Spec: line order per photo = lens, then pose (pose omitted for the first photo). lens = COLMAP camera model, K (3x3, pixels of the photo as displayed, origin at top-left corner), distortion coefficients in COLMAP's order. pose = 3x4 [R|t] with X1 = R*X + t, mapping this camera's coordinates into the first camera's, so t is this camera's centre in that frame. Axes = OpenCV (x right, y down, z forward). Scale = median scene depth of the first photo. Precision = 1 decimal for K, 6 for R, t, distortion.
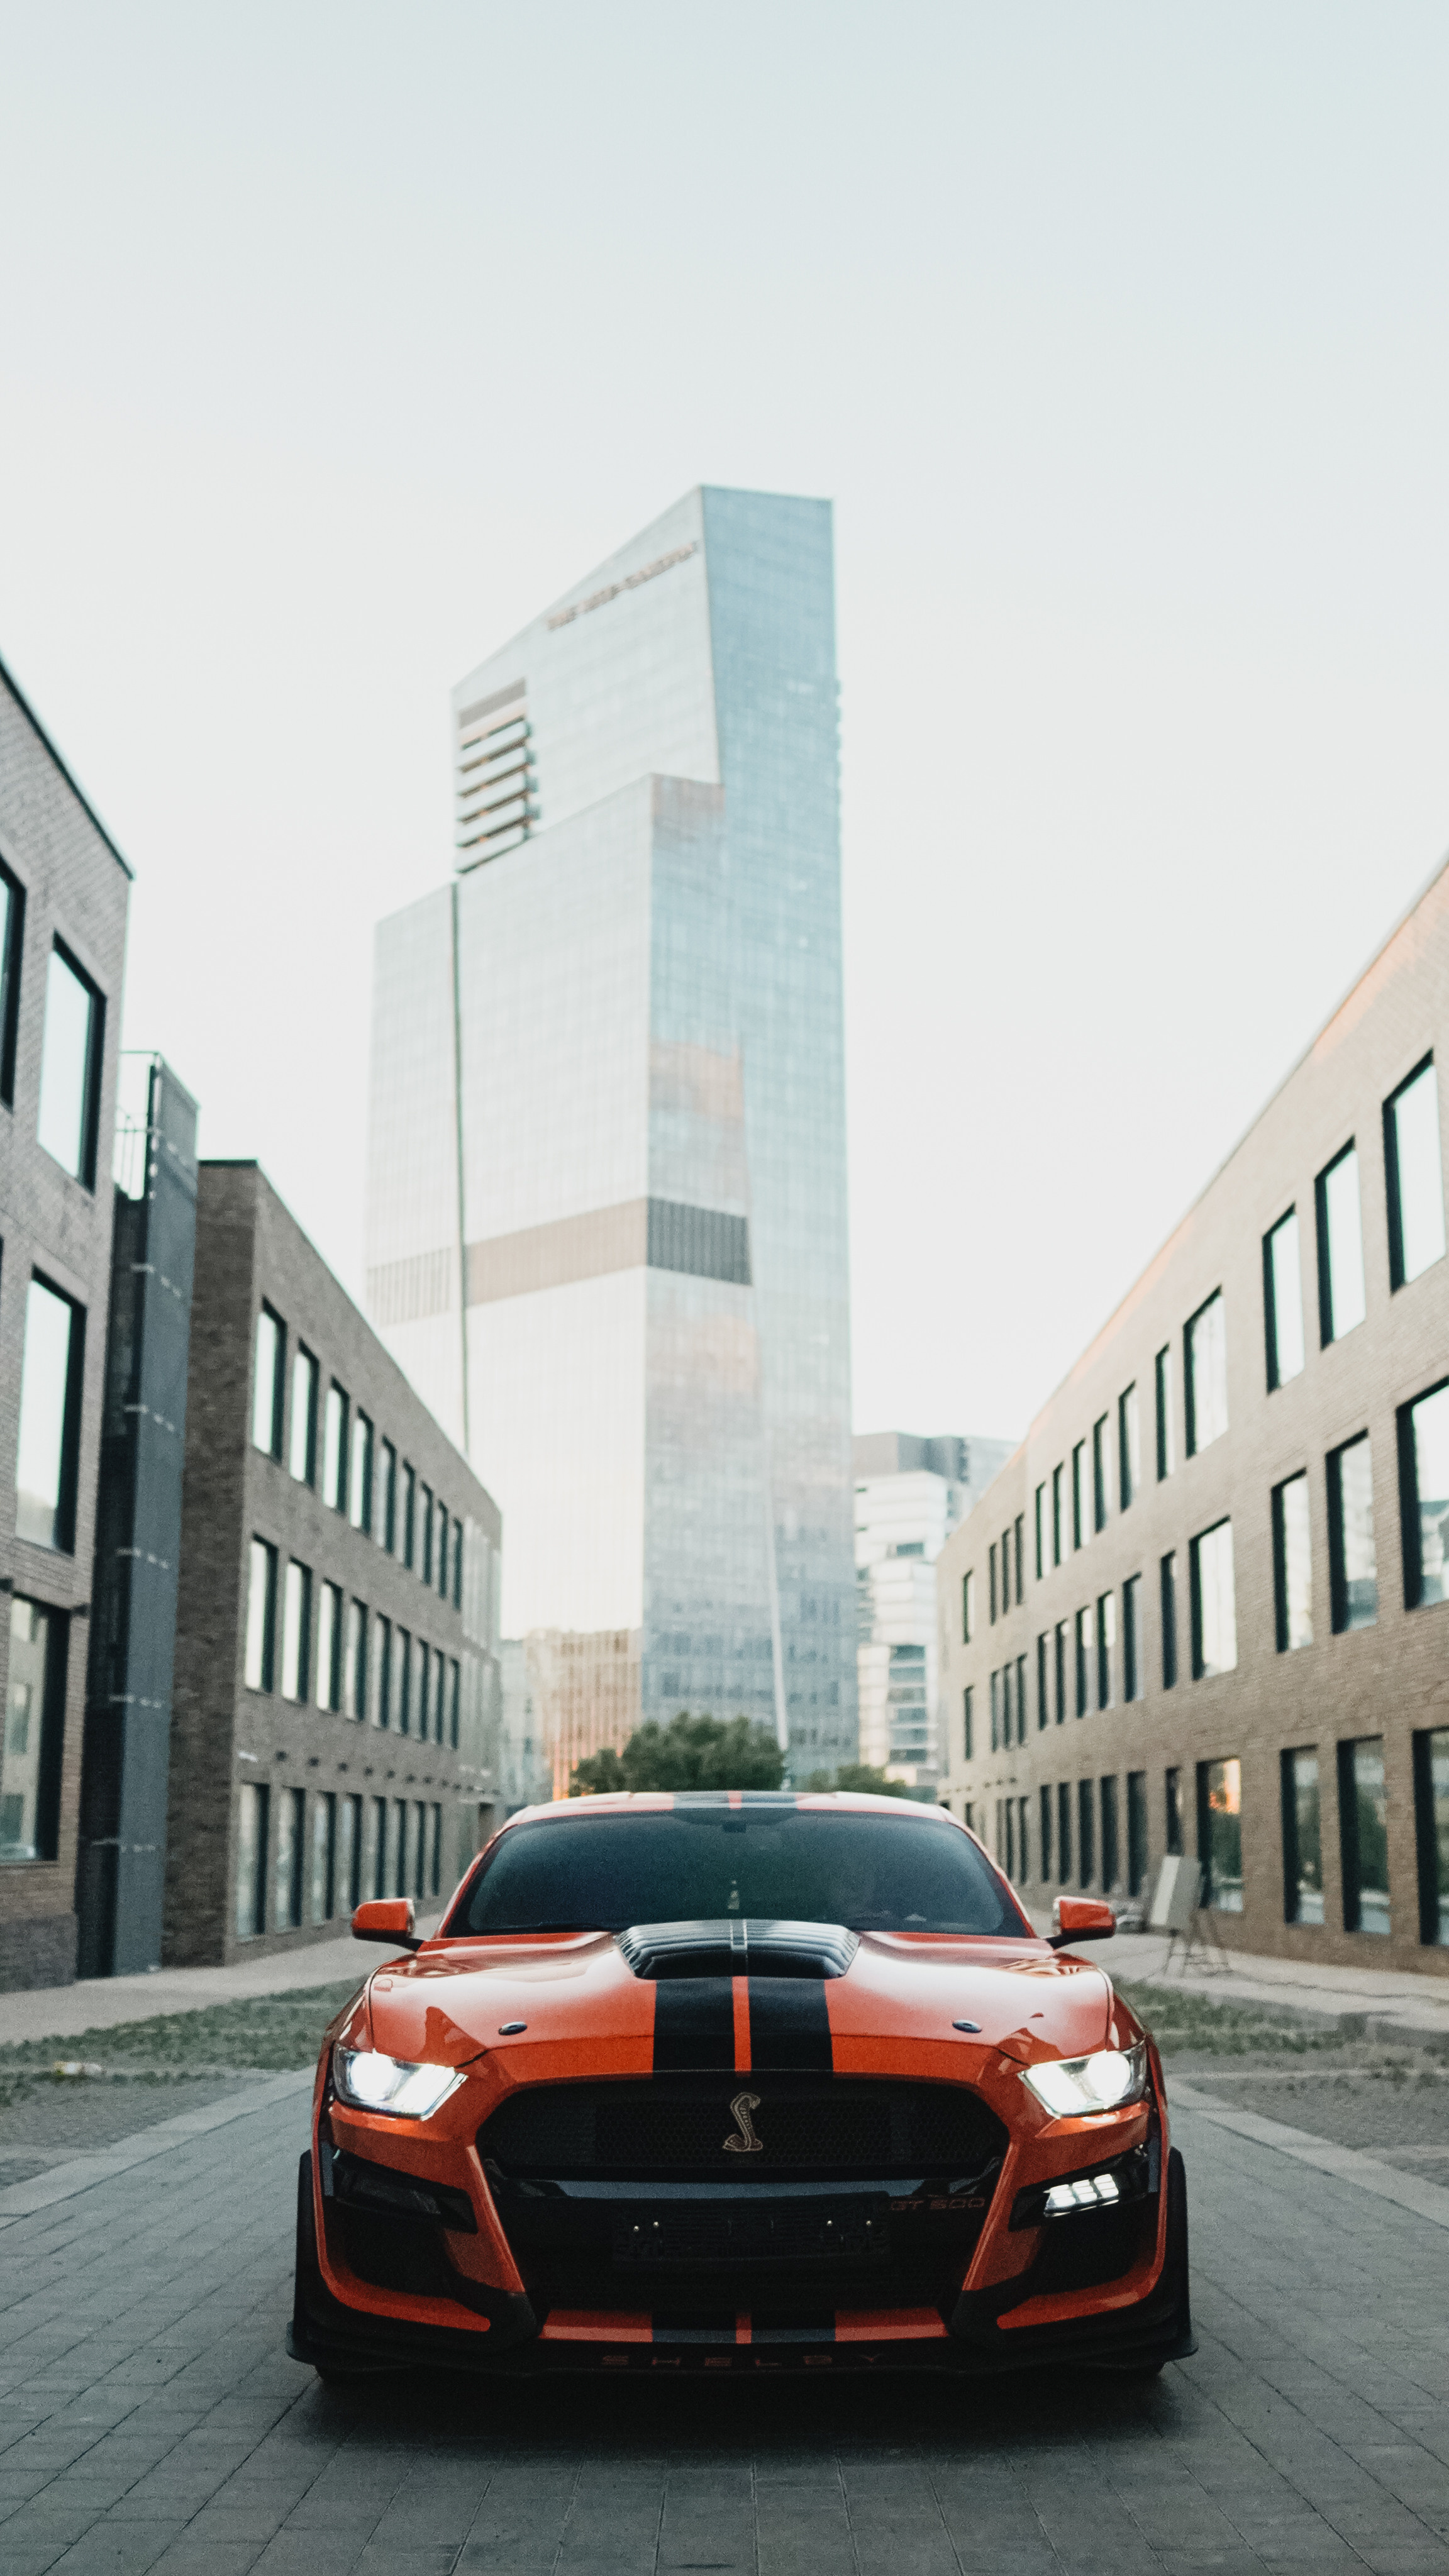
lens RADIAL K [[2590.0, 0, 724.5], [0, 2590.0, 1288.0], [0, 0, 1]] dist [-0.043528, 0.047972]
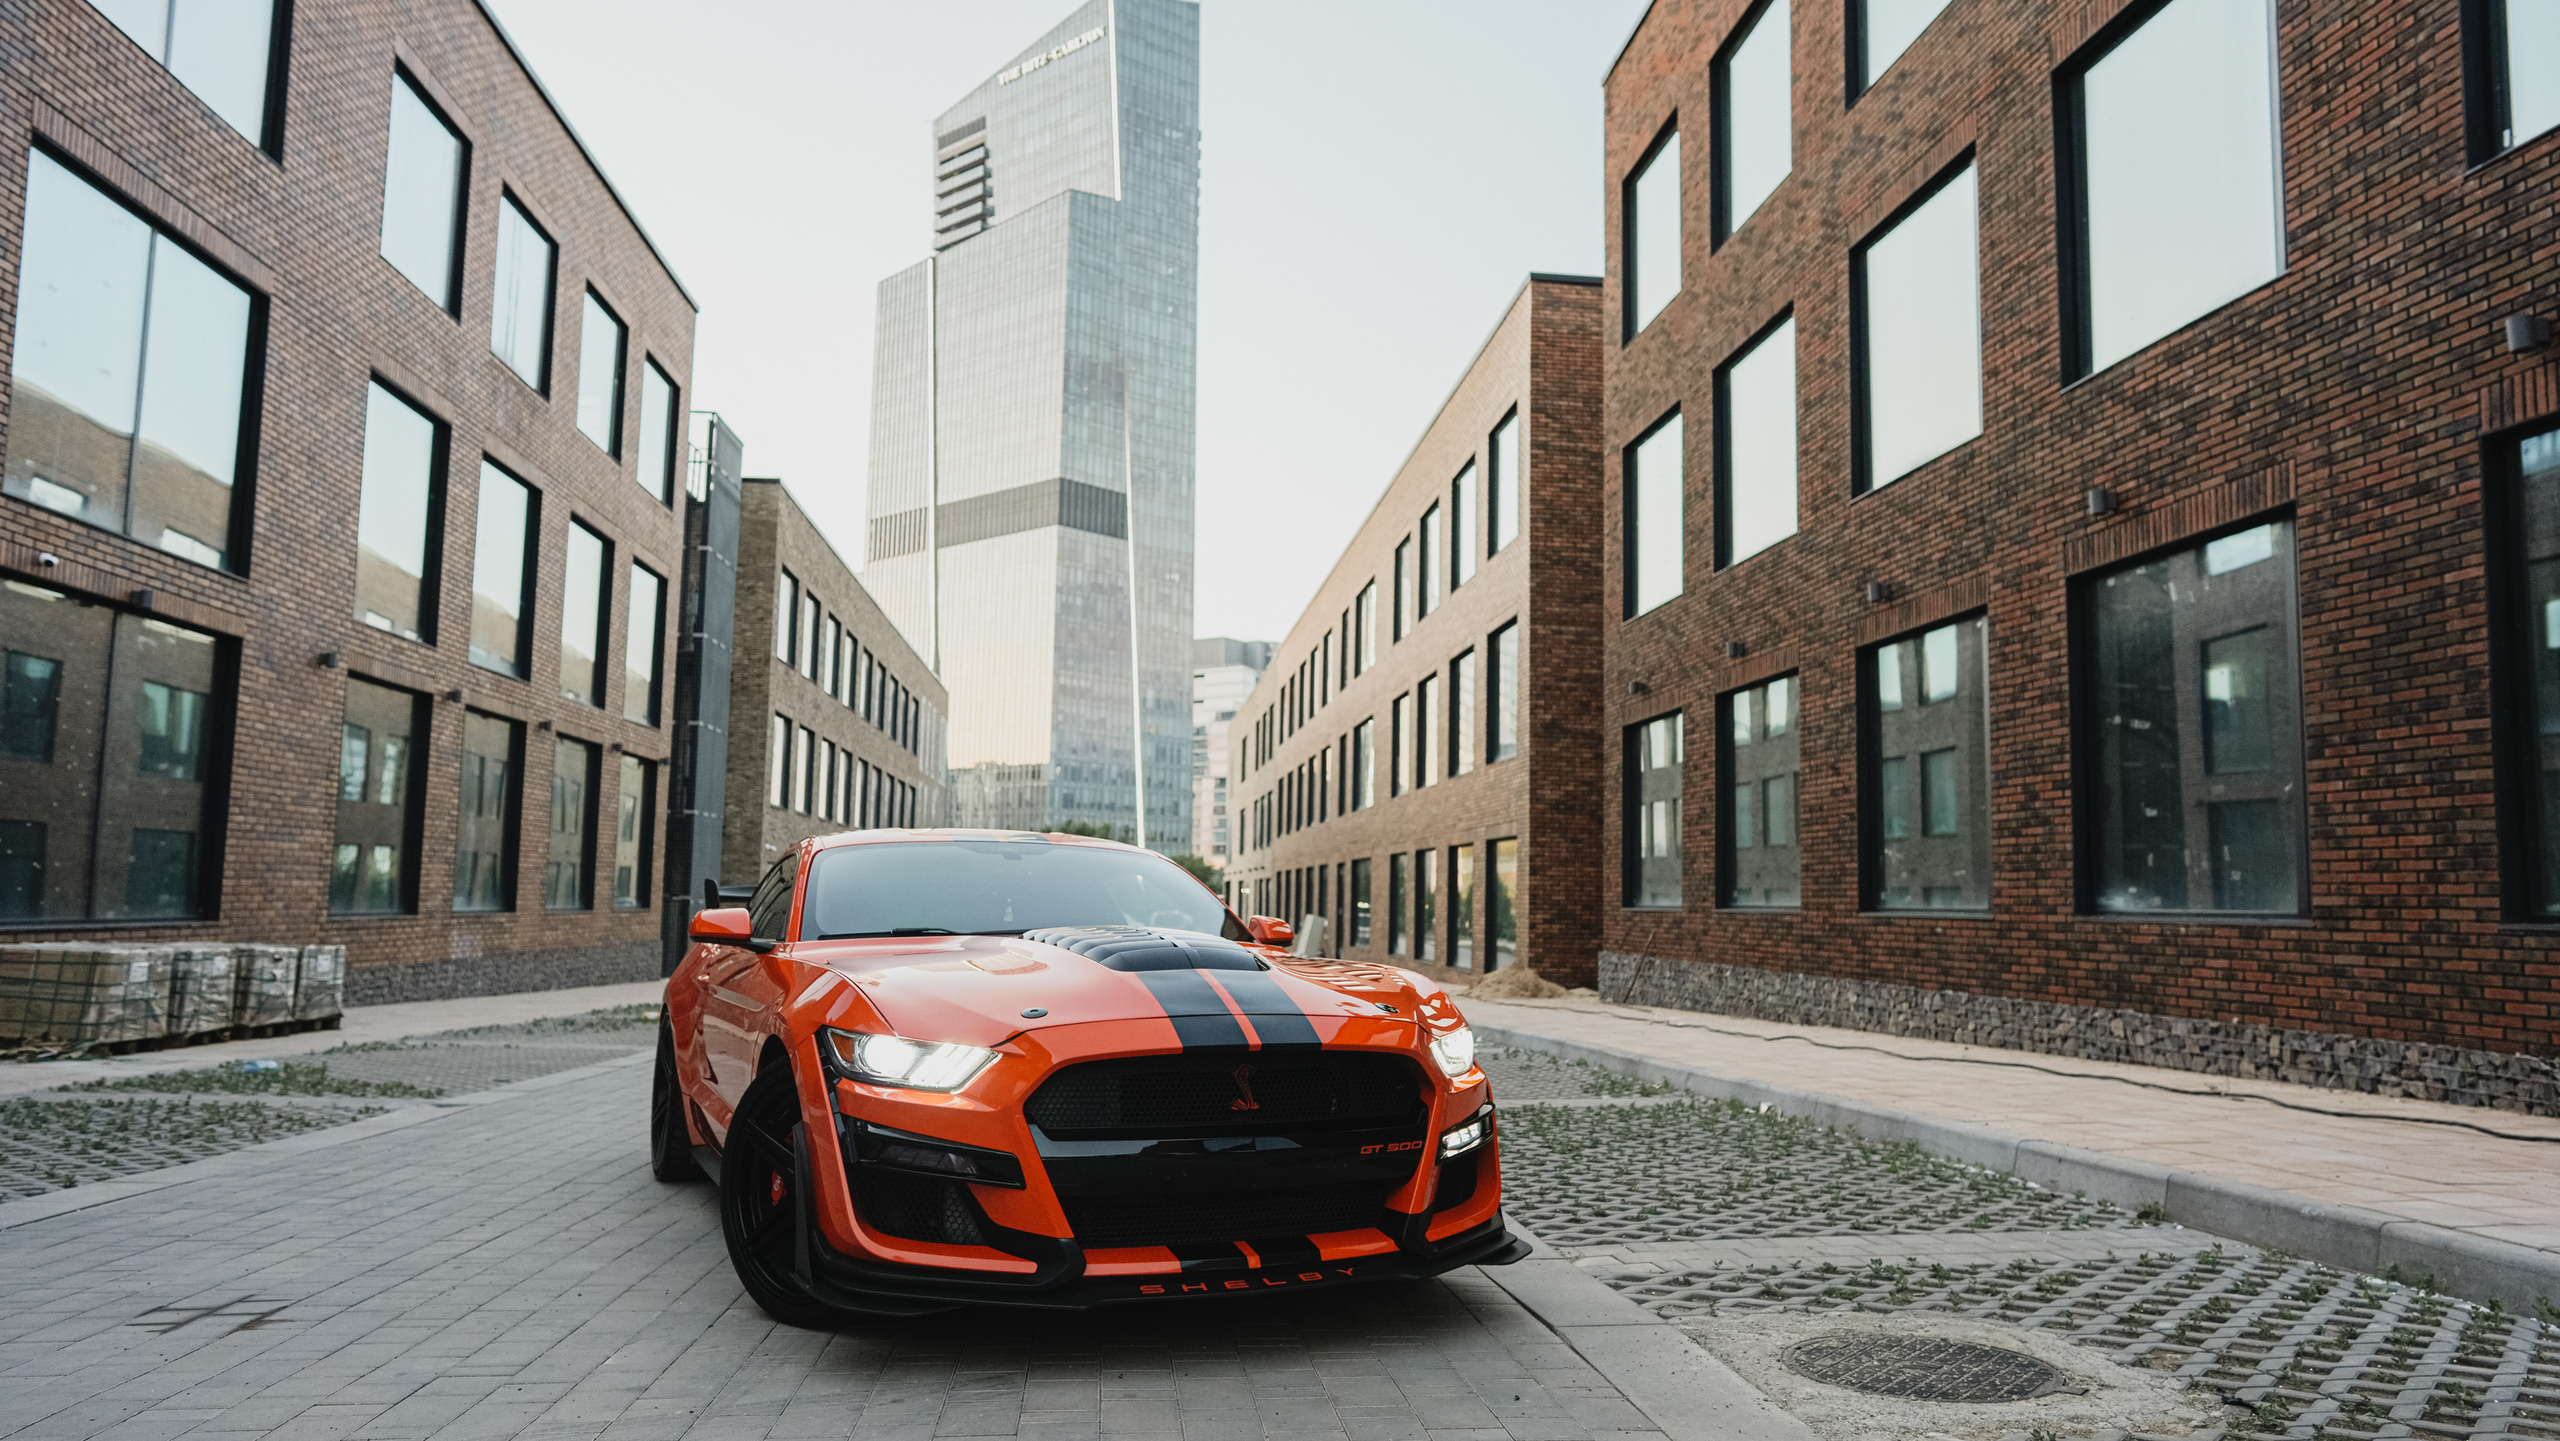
lens RADIAL K [[1716.4, 0, 1280.0], [0, 1716.4, 720.5], [0, 0, 1]] dist [-0.041684, 0.047704]
pose [[0.994860, 0.024189, 0.098327, 0.021691], [-0.034308, 0.994135, 0.102563, -0.016204], [-0.095270, -0.105409, 0.989855, -0.074385]]
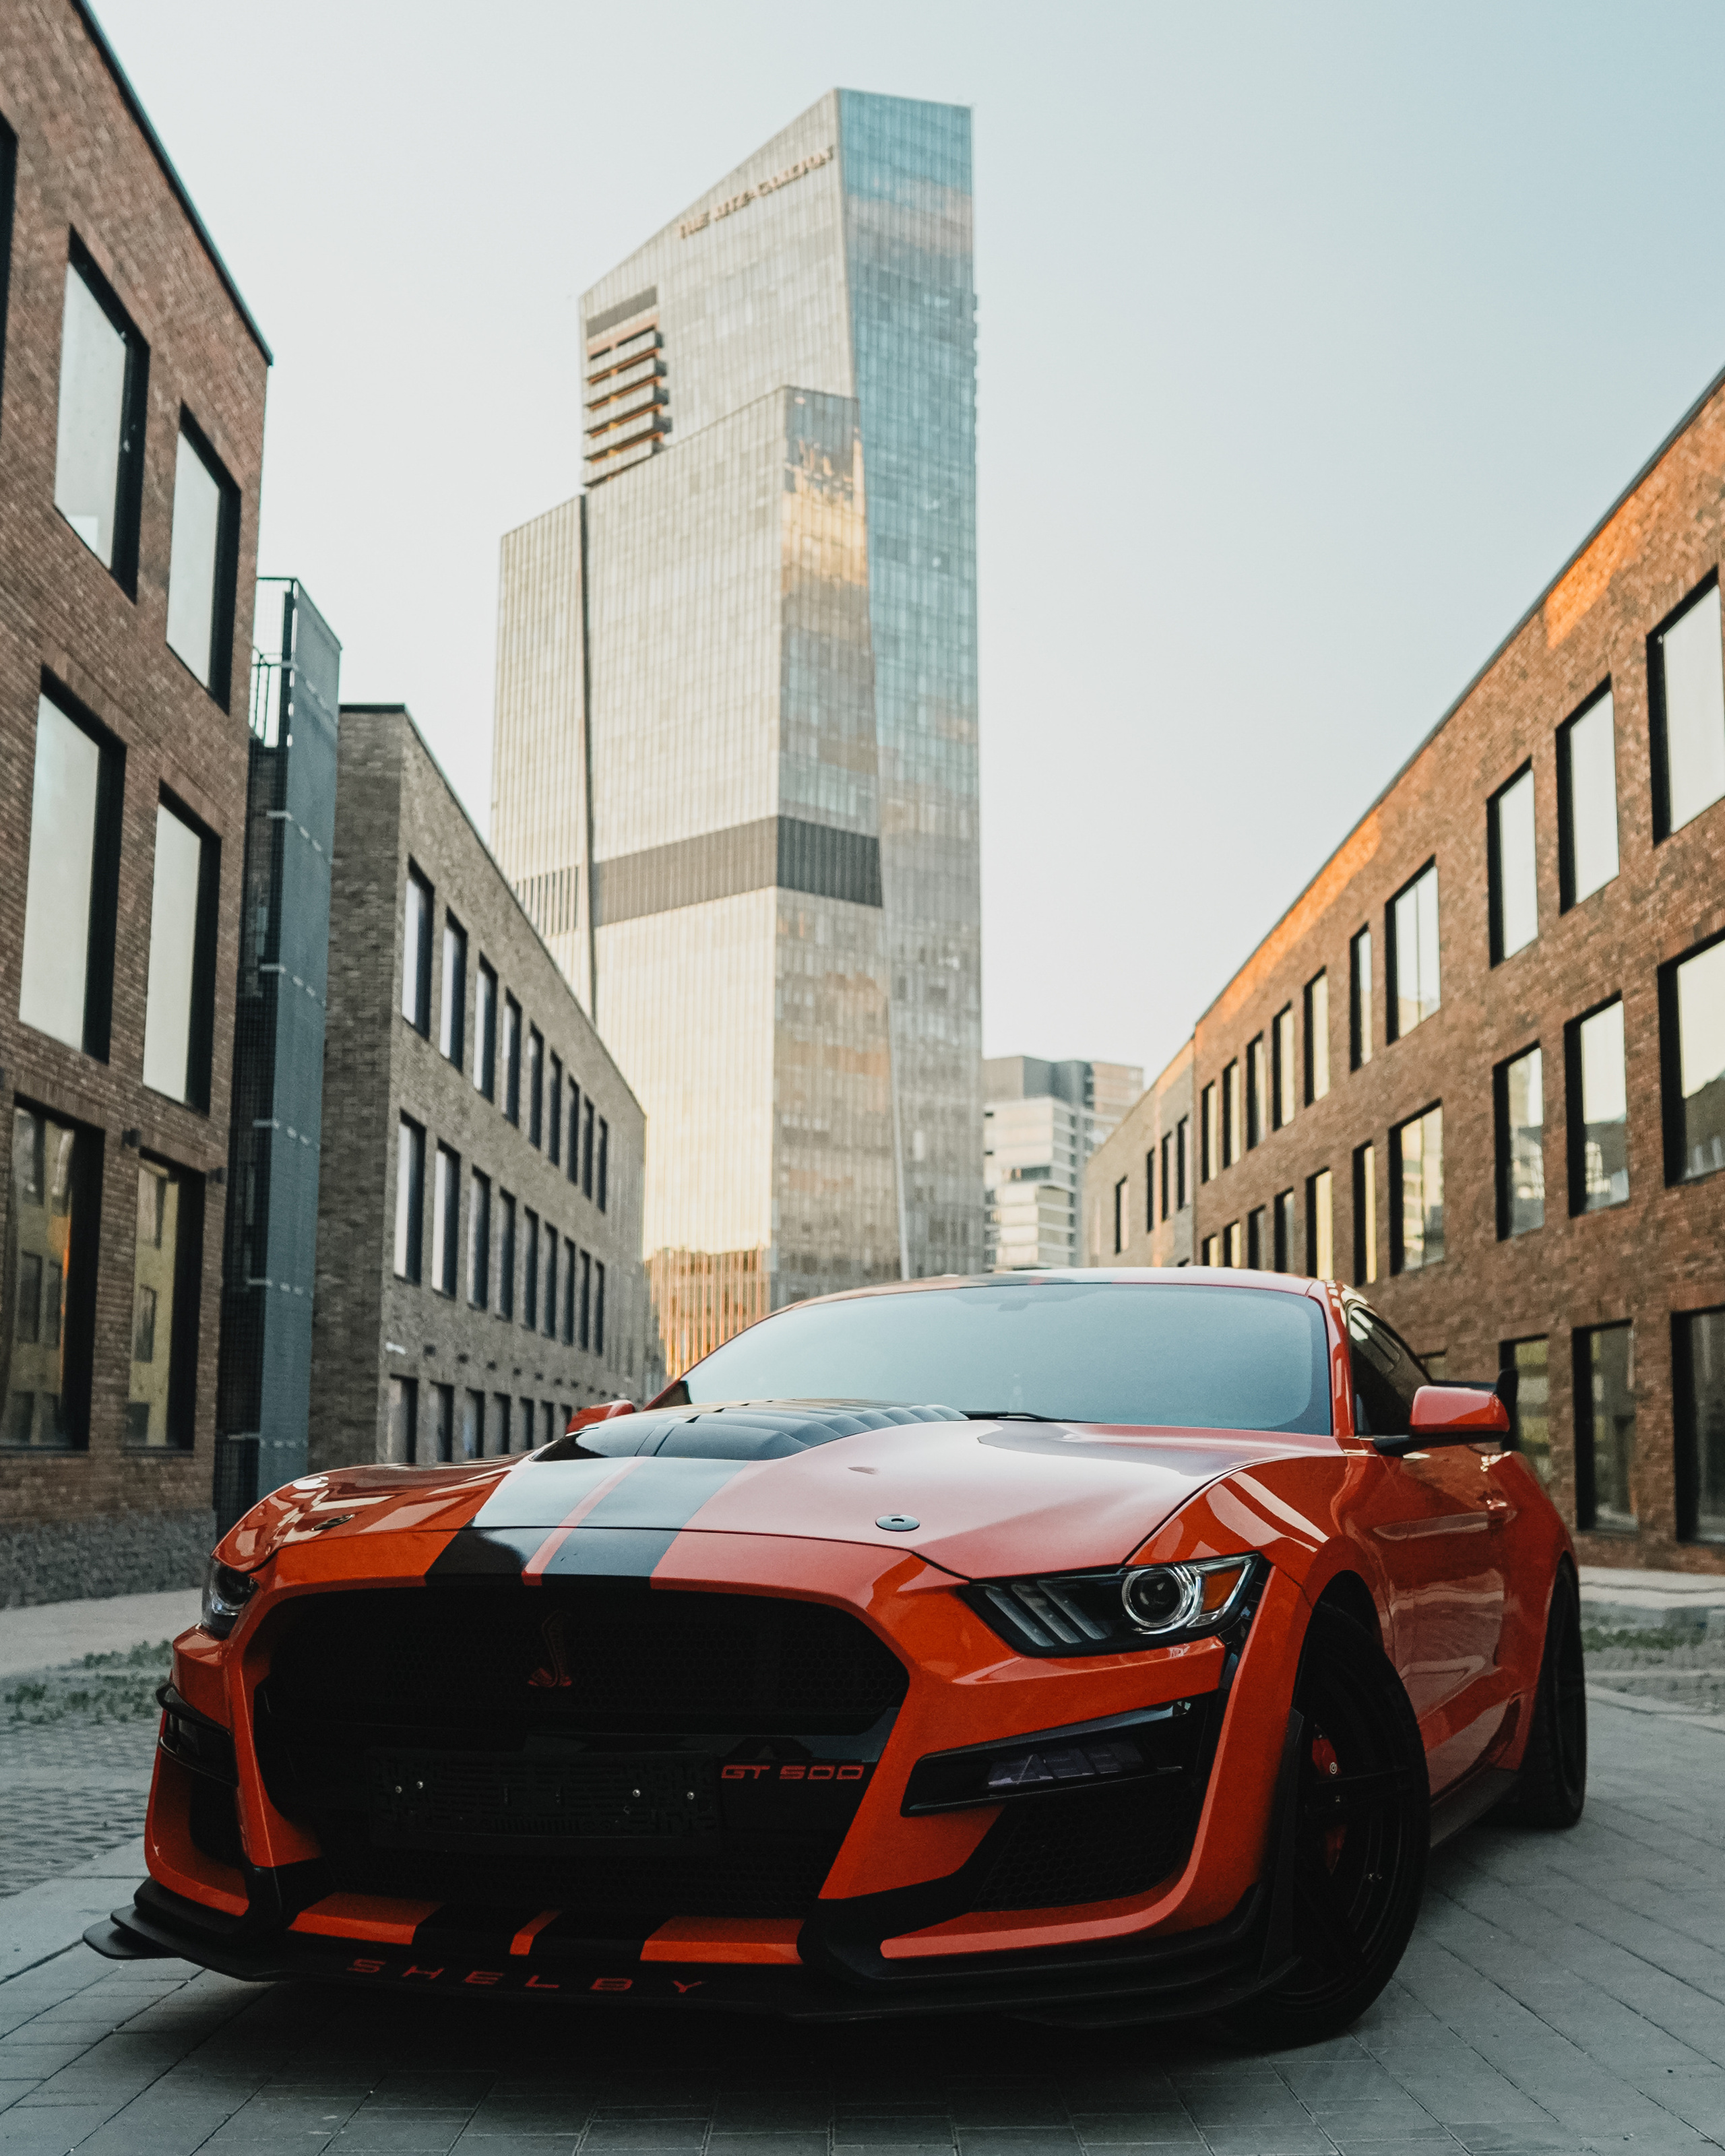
lens RADIAL K [[2572.4, 0, 969.0], [0, 2572.4, 1074.8], [0, 0, 1]] dist [-0.044550, 0.057273]
pose [[0.998889, 0.007040, 0.046591, -0.016906], [-0.009915, 0.998041, 0.061780, 0.018349], [-0.046064, -0.062173, 0.997002, 0.057331]]
